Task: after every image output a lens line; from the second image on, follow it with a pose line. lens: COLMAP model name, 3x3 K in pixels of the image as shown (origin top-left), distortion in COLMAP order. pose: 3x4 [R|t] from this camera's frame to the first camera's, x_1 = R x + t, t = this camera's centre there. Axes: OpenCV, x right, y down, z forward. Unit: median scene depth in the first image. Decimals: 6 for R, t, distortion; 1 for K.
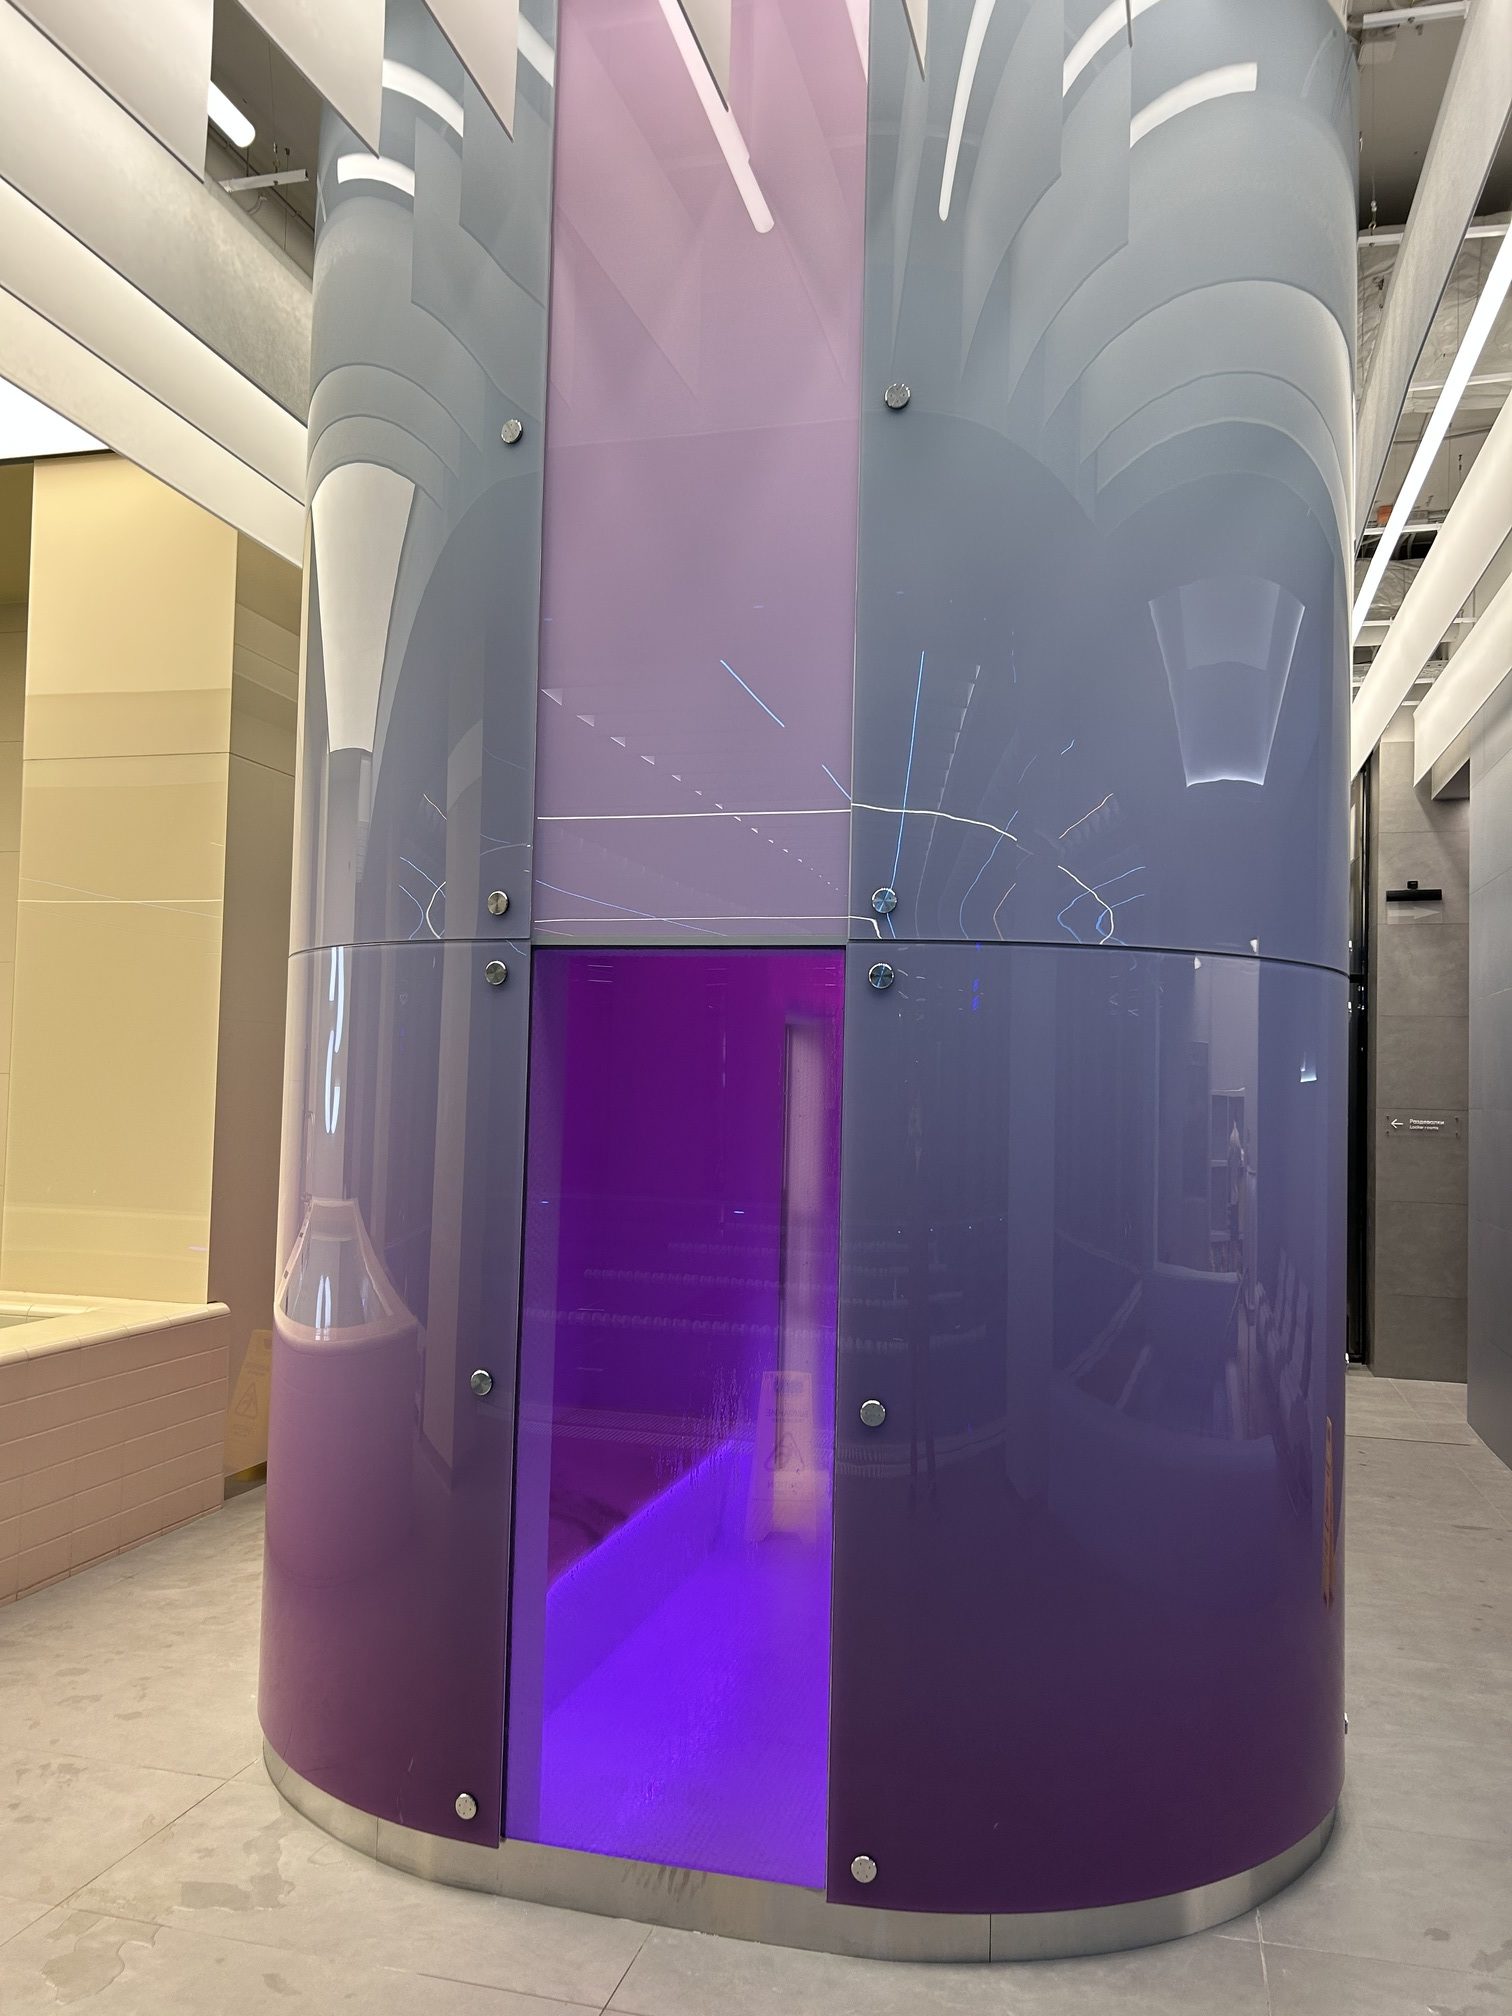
lens RADIAL K [[1513.7, 0, 767.2], [0, 1513.7, 1011.4], [0, 0, 1]] dist [0.043064, -0.047206]
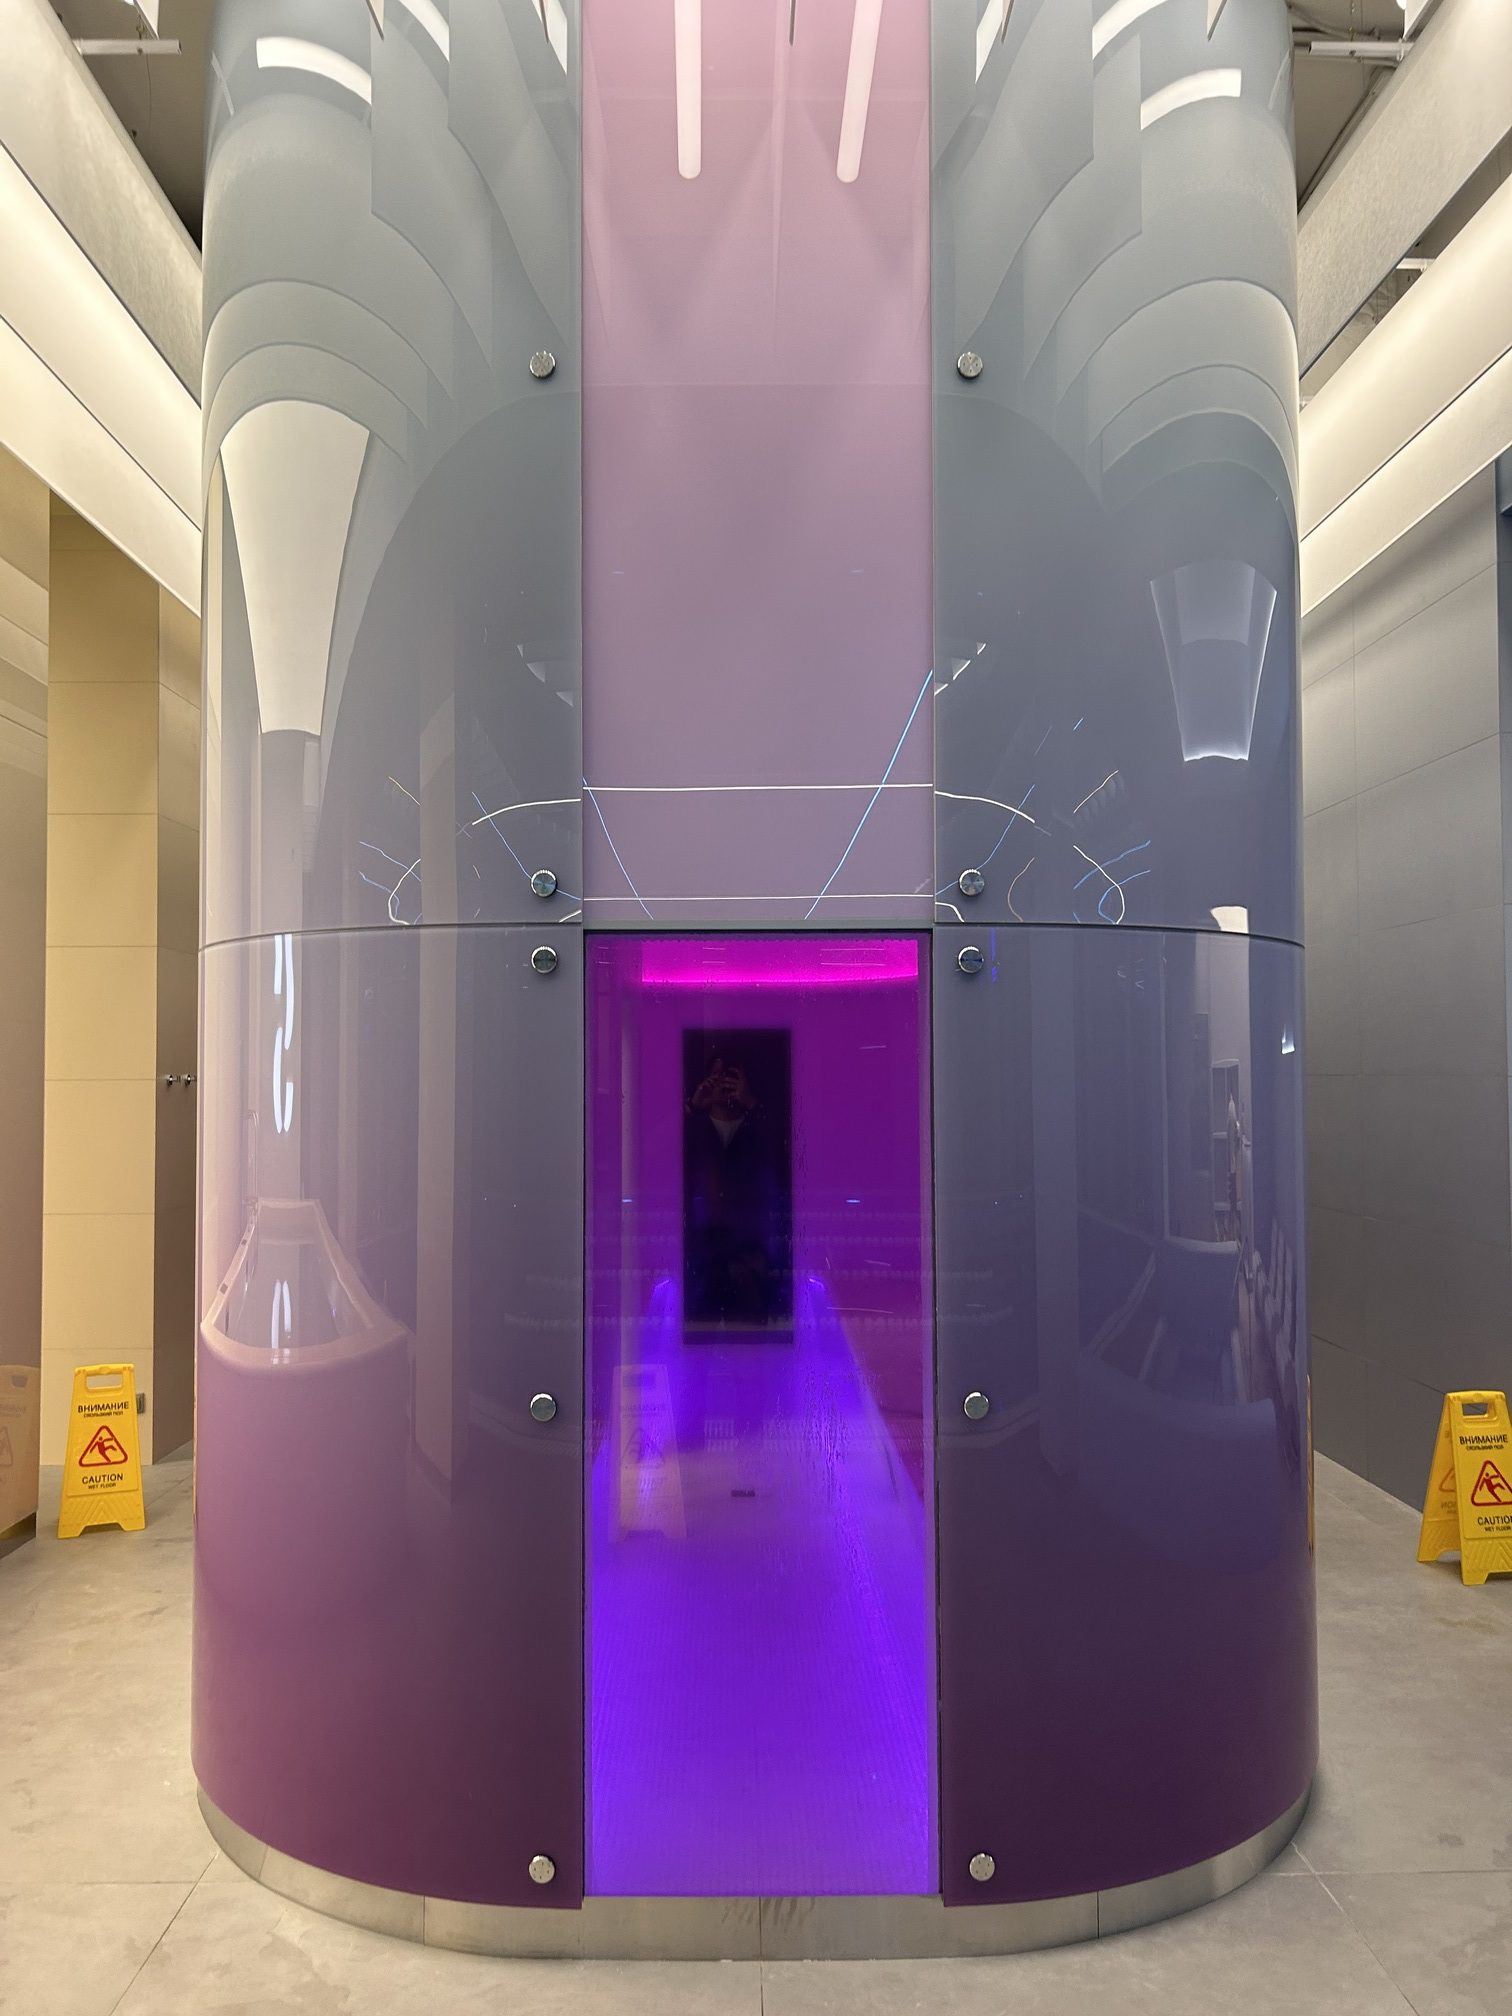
lens RADIAL K [[1513.7, 0, 757.7], [0, 1513.7, 1014.3], [0, 0, 1]] dist [0.043064, -0.047206]
pose [[0.967244, -0.022249, 0.252871, -0.267433], [0.018136, 0.999663, 0.018586, -0.007922], [-0.253199, -0.013391, 0.967322, 0.077610]]
